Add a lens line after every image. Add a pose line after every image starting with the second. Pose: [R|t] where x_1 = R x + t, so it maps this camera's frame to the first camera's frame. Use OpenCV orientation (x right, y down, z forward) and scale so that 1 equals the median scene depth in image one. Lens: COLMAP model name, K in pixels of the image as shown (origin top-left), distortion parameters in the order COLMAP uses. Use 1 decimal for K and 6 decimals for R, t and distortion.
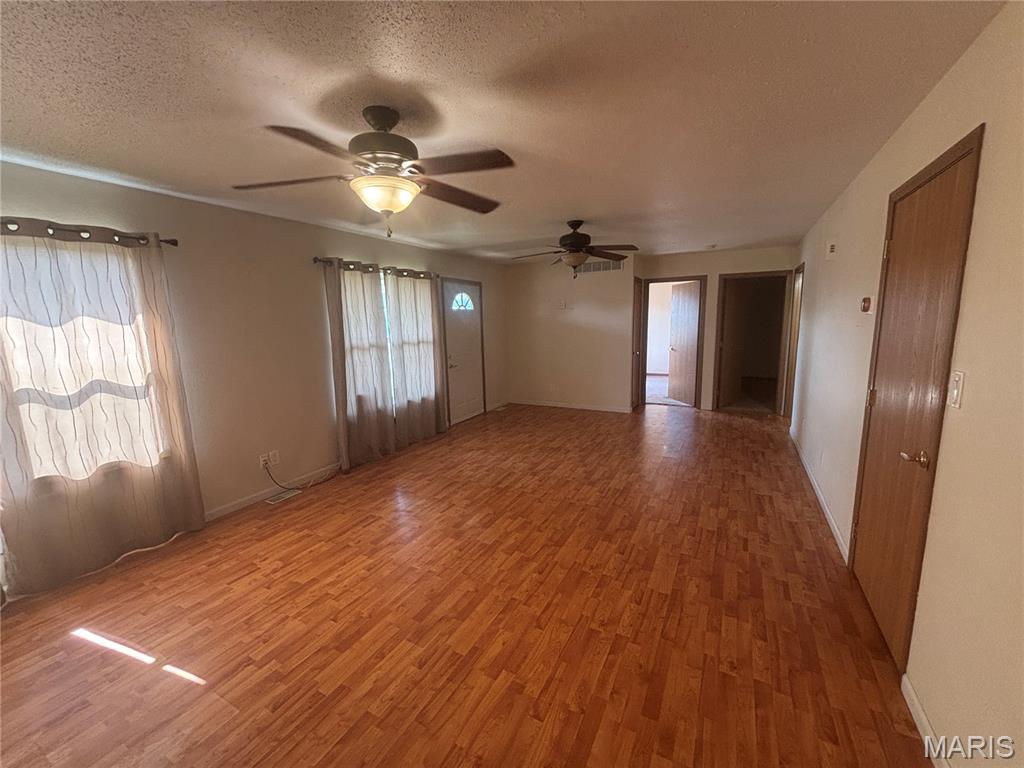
lens RADIAL K [[415.1, 0, 510.8], [0, 415.1, 381.1], [0, 0, 1]] dist [0.018140, -0.000002]
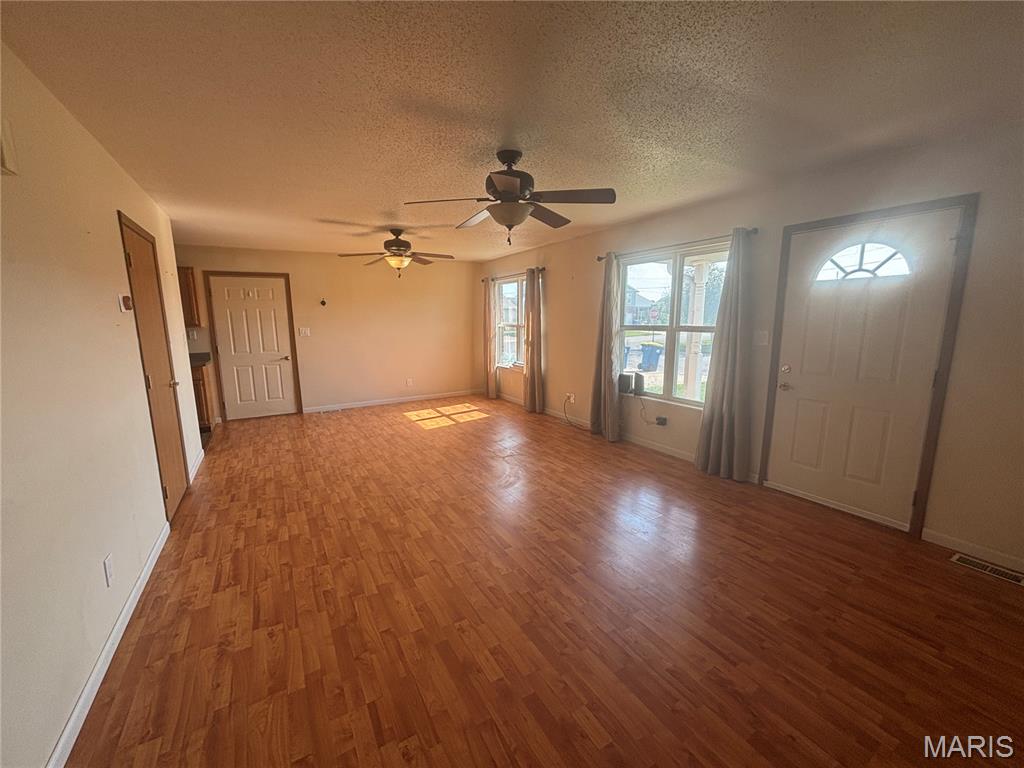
lens RADIAL K [[415.1, 0, 511.7], [0, 415.1, 385.3], [0, 0, 1]] dist [0.018140, -0.000002]
pose [[-0.516403, 0.170721, -0.839156, 1.044576], [-0.103330, 0.960344, 0.258963, -0.295877], [0.850089, 0.220439, -0.478284, 1.945249]]
